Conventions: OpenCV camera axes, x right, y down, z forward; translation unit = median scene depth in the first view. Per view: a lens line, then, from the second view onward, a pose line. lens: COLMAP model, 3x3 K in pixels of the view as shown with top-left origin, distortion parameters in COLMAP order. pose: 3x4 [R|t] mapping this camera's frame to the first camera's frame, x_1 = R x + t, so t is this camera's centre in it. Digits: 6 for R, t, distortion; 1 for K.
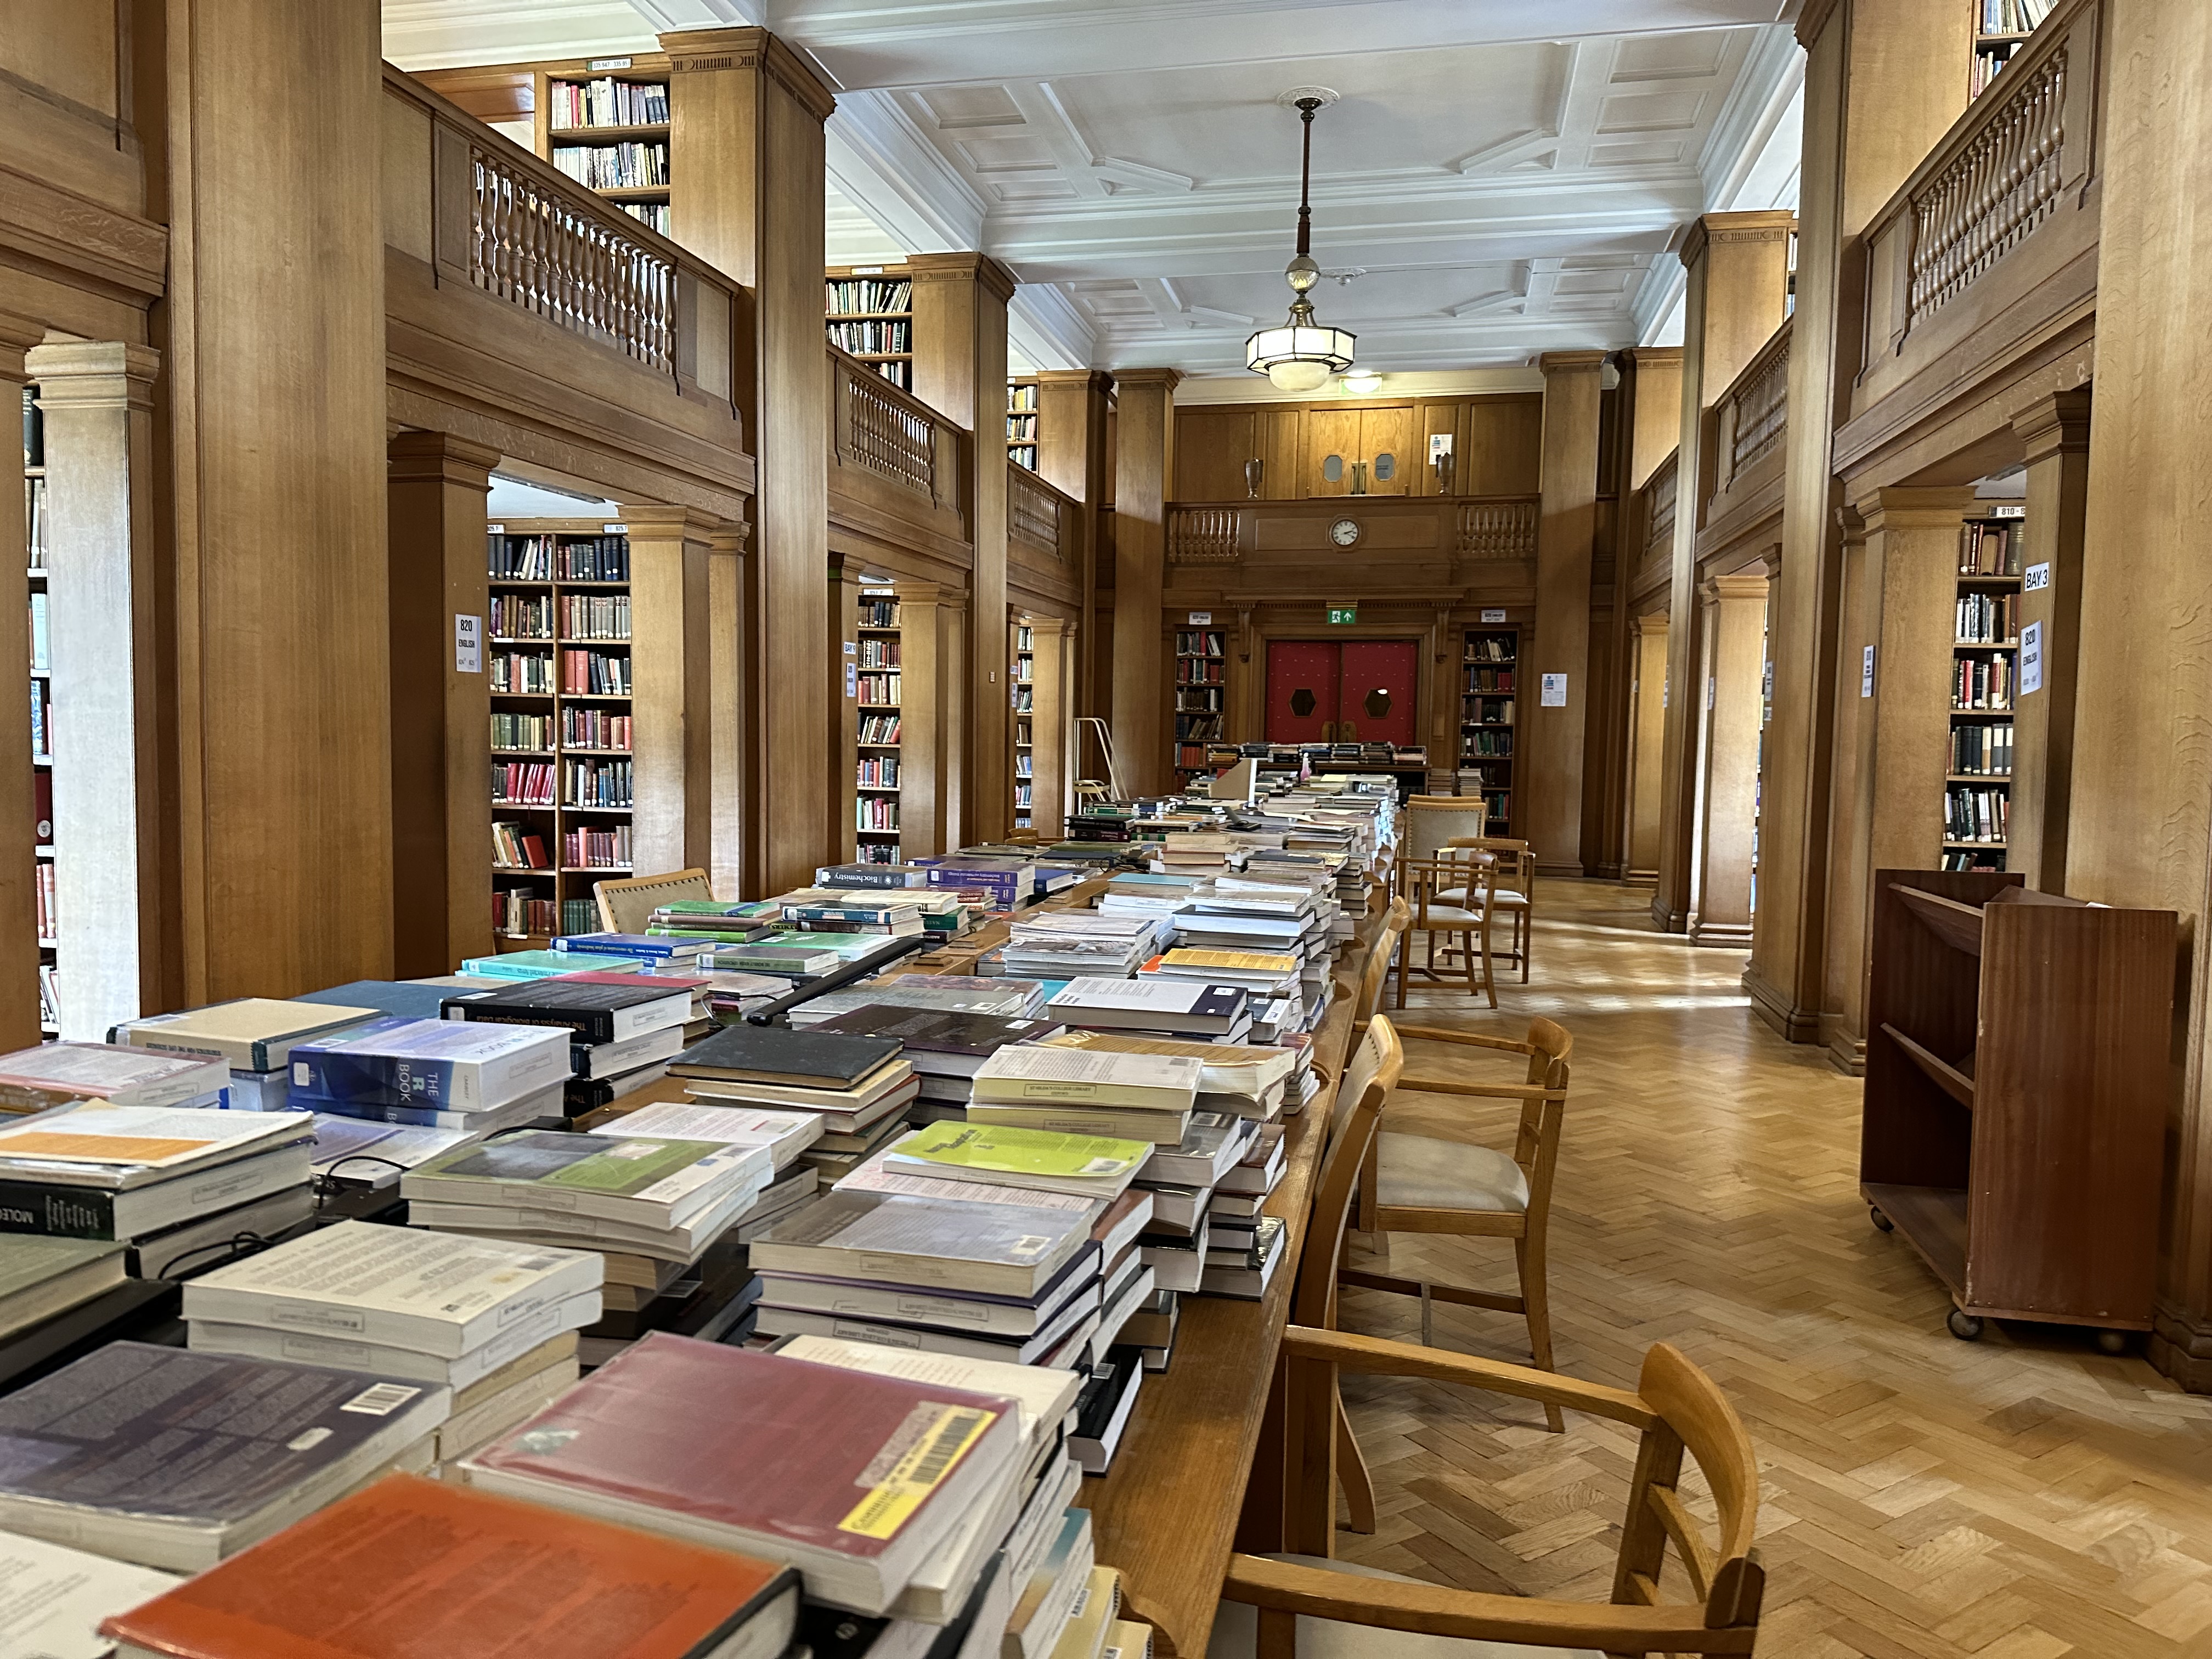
lens RADIAL K [[1546.2, 0, 1101.5], [0, 1546.2, 820.0], [0, 0, 1]] dist [0.172616, -0.307023]
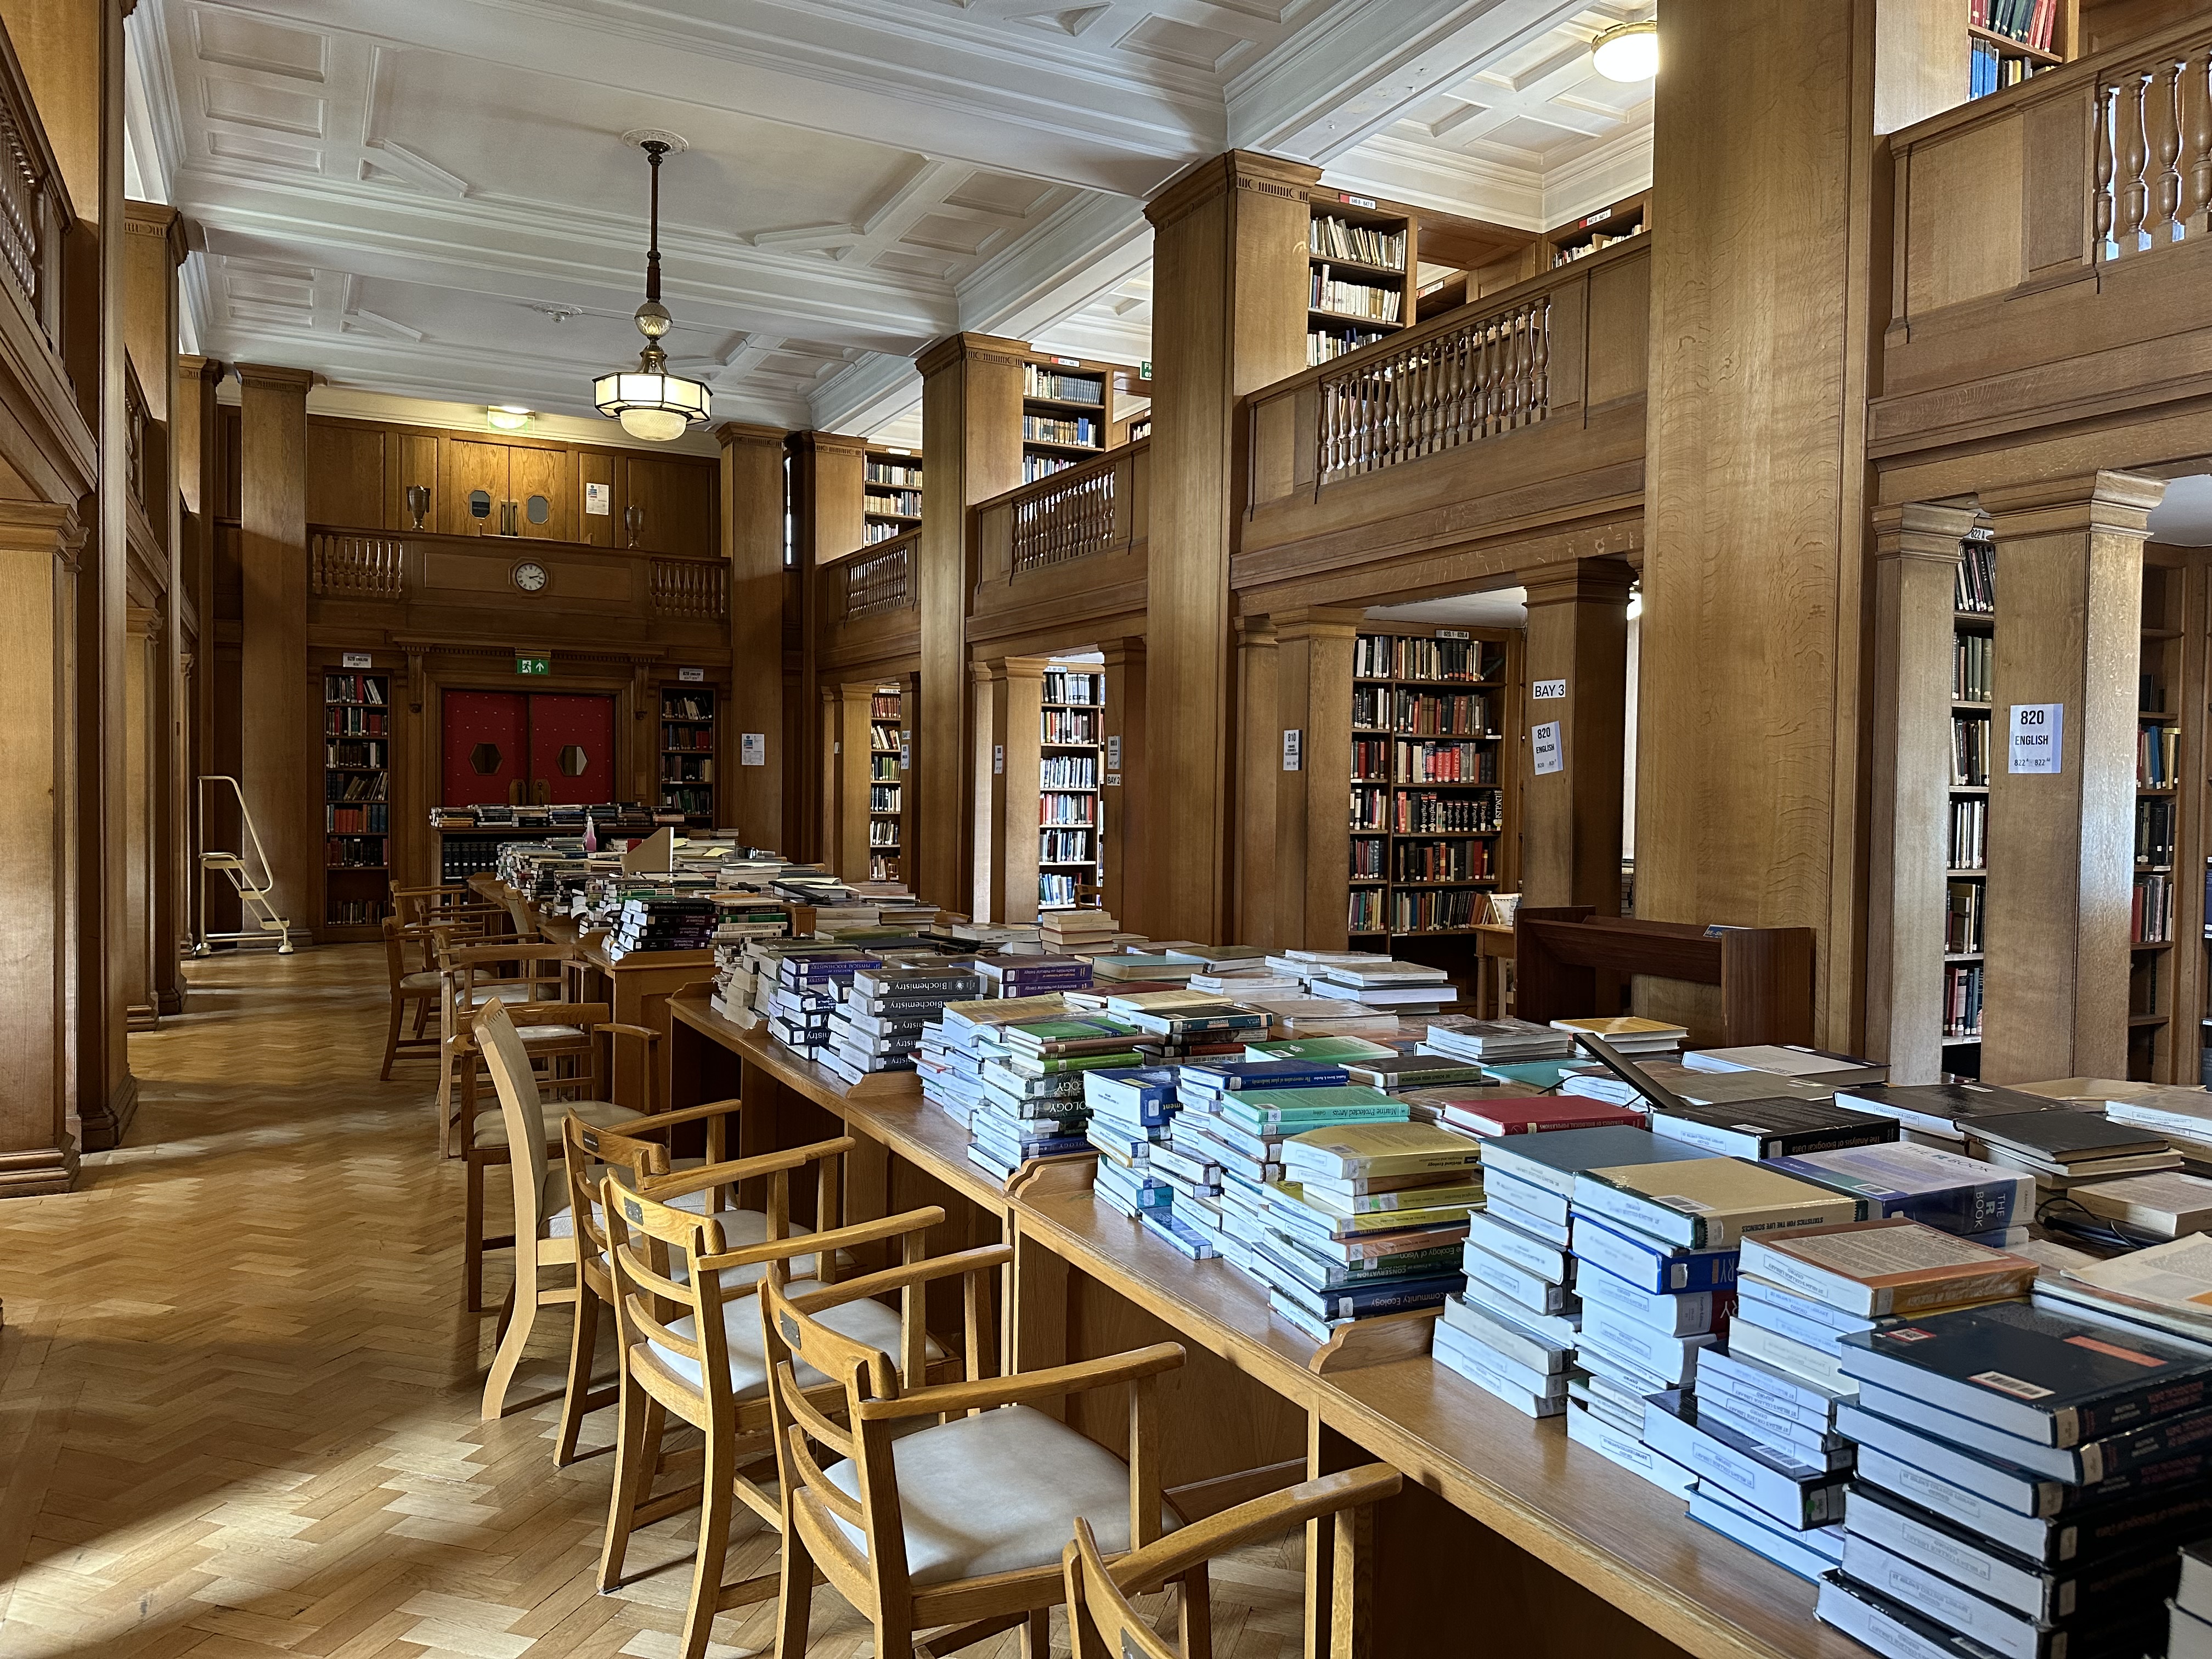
lens RADIAL K [[1546.2, 0, 1101.5], [0, 1546.2, 820.0], [0, 0, 1]] dist [0.172616, -0.307023]
pose [[0.774528, -0.021982, 0.632157, -0.249705], [0.041110, 0.999032, -0.015629, -0.015342], [-0.631202, 0.038093, 0.774683, 0.087842]]
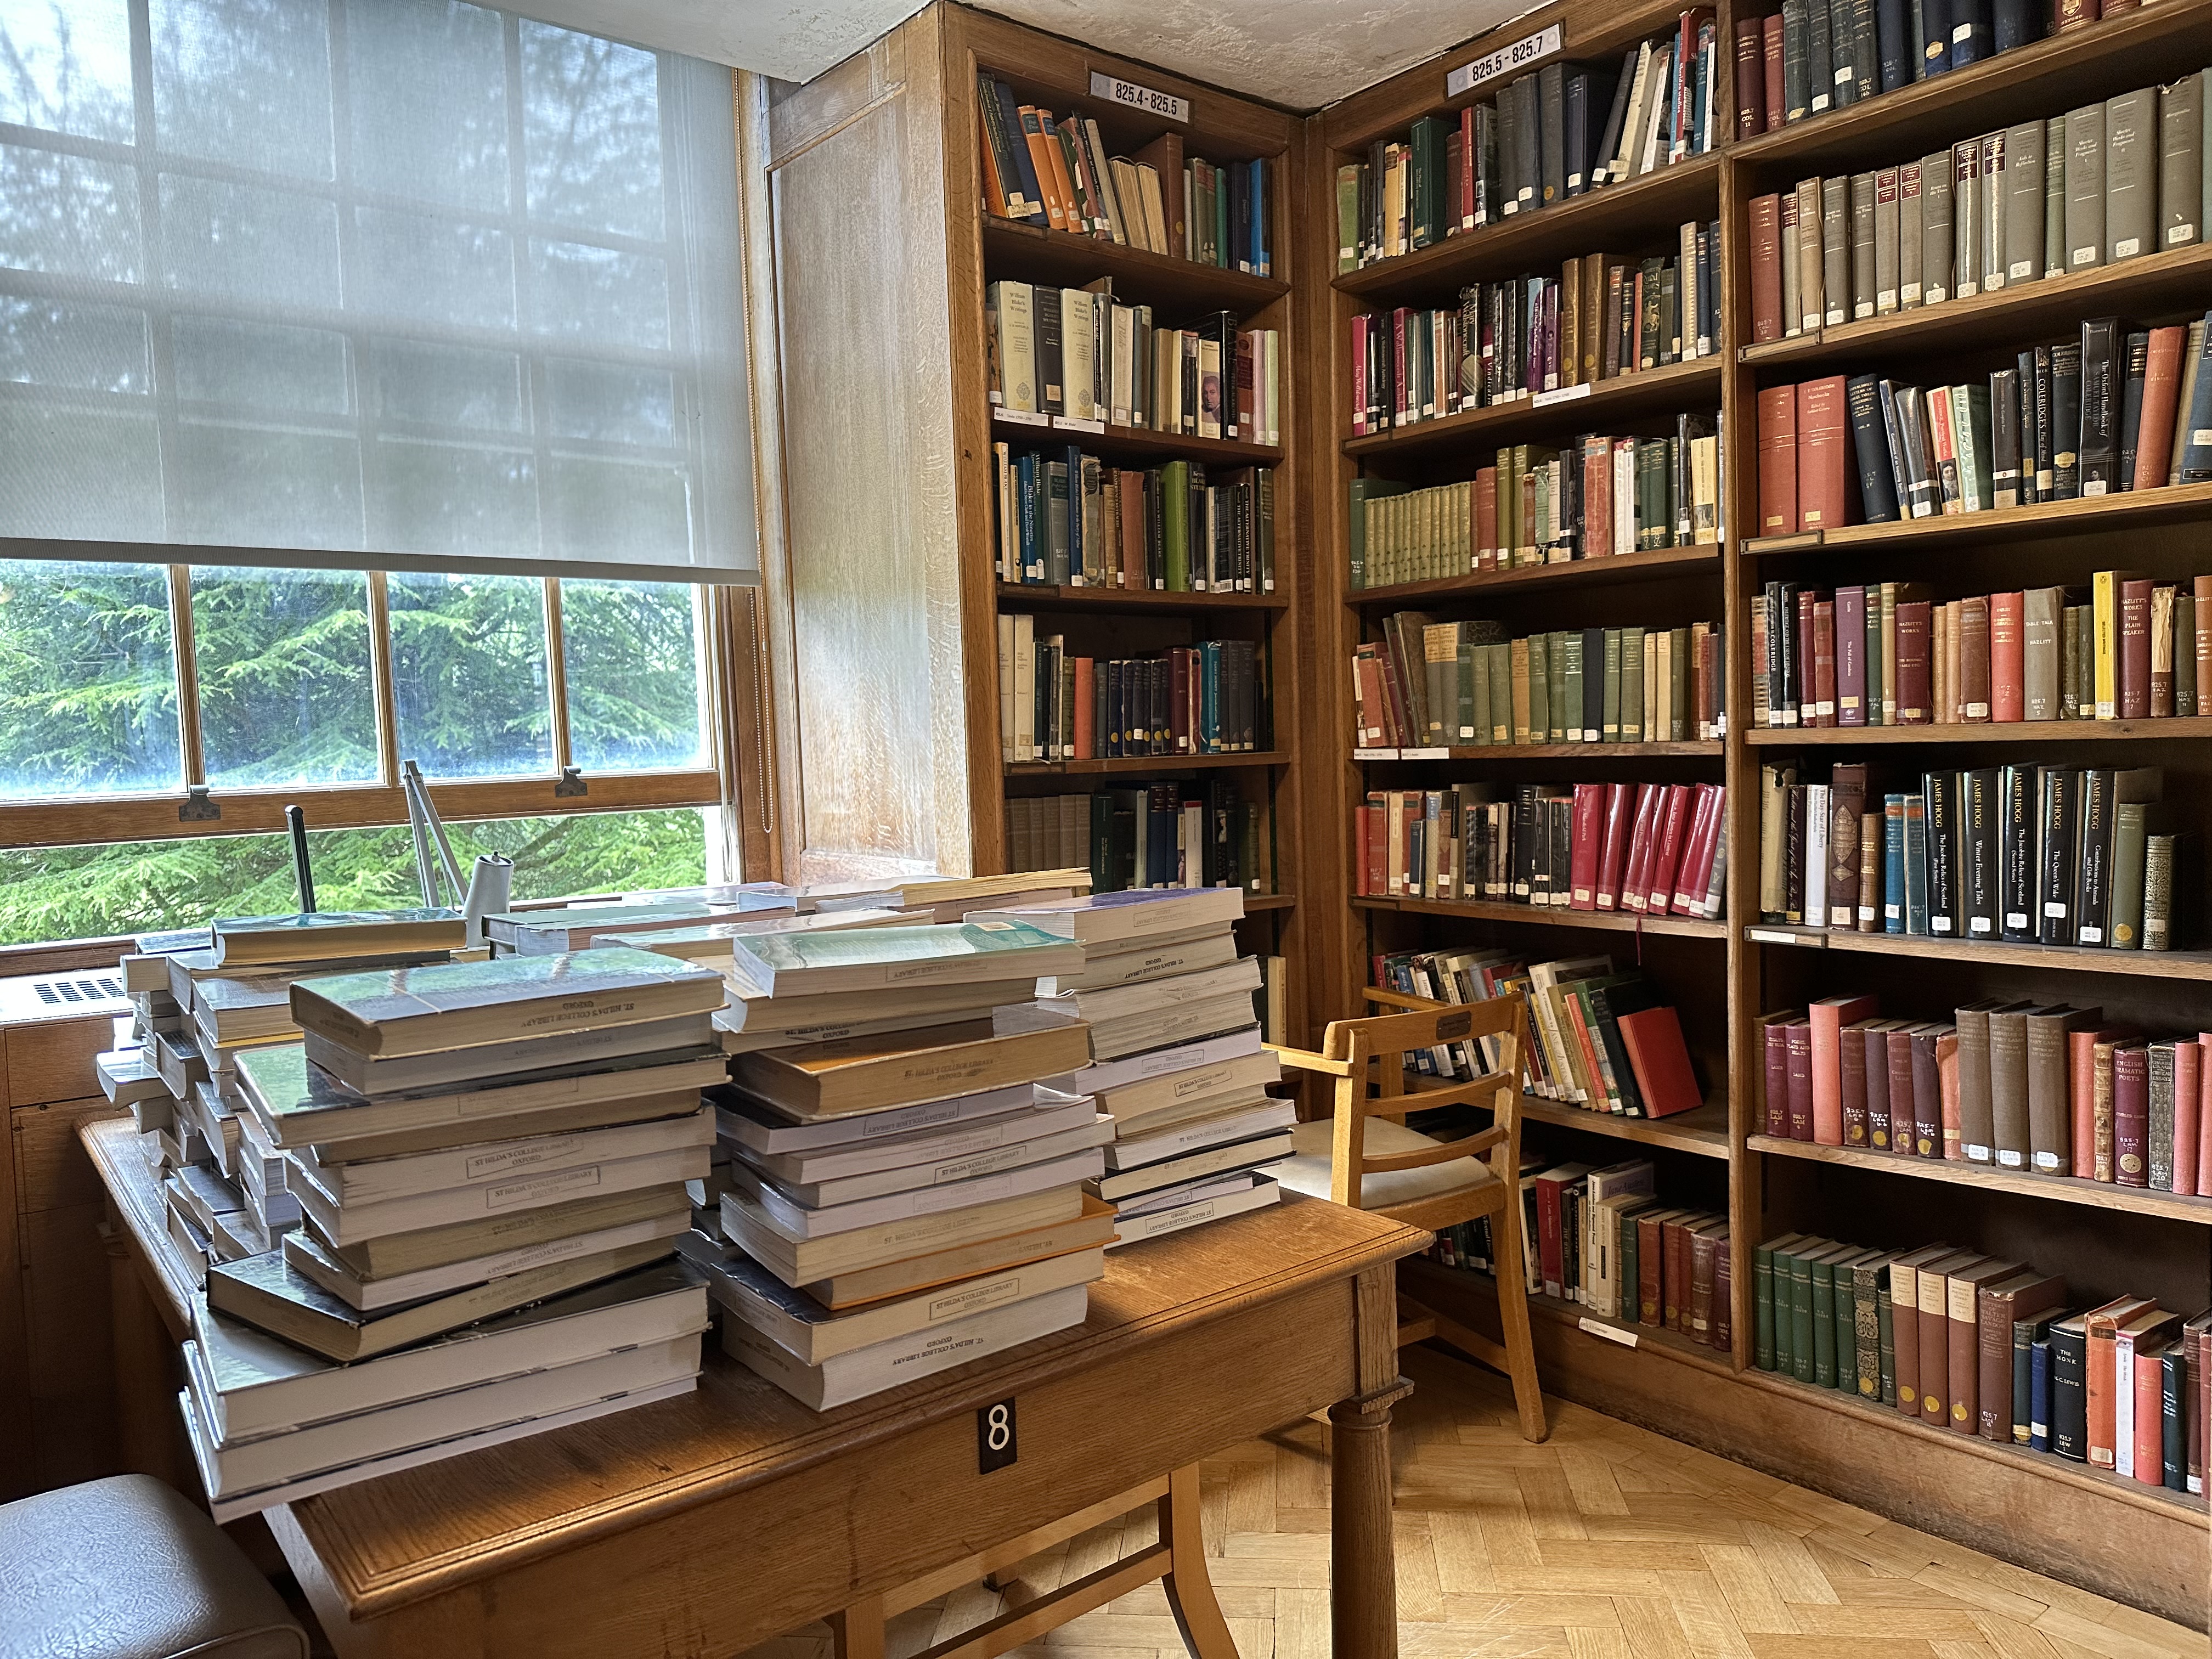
lens RADIAL K [[1561.1, 0, 1106.0], [0, 1561.1, 829.5], [0, 0, 1]] dist [0.086133, -0.110476]
pose [[0.775212, -0.005276, -0.631679, -0.200394], [0.004426, 0.999986, -0.002921, -0.021166], [0.631685, -0.000532, 0.775225, 0.557288]]
